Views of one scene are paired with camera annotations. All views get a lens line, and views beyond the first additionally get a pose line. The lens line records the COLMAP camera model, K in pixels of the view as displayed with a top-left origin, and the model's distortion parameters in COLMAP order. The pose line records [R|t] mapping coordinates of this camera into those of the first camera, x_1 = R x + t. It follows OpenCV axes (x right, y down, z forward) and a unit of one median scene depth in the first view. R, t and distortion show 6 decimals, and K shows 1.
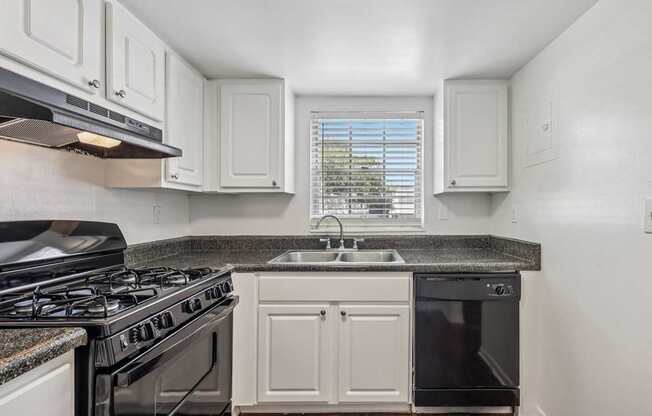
lens RADIAL K [[291.7, 0, 326.4], [0, 291.7, 210.4], [0, 0, 1]] dist [-0.004098, -0.000840]
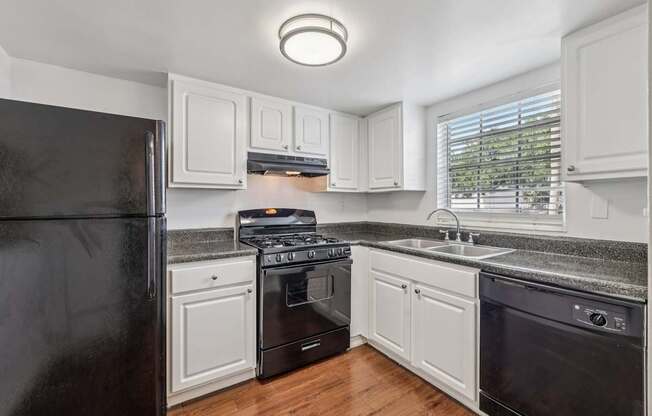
lens RADIAL K [[277.4, 0, 326.6], [0, 277.4, 204.5], [0, 0, 1]] dist [0.001994, 0.000540]
pose [[0.534053, 0.002918, -0.845446, 0.732001], [-0.001433, 0.999996, 0.002547, -0.003067], [0.845450, -0.000149, 0.534055, 0.078072]]
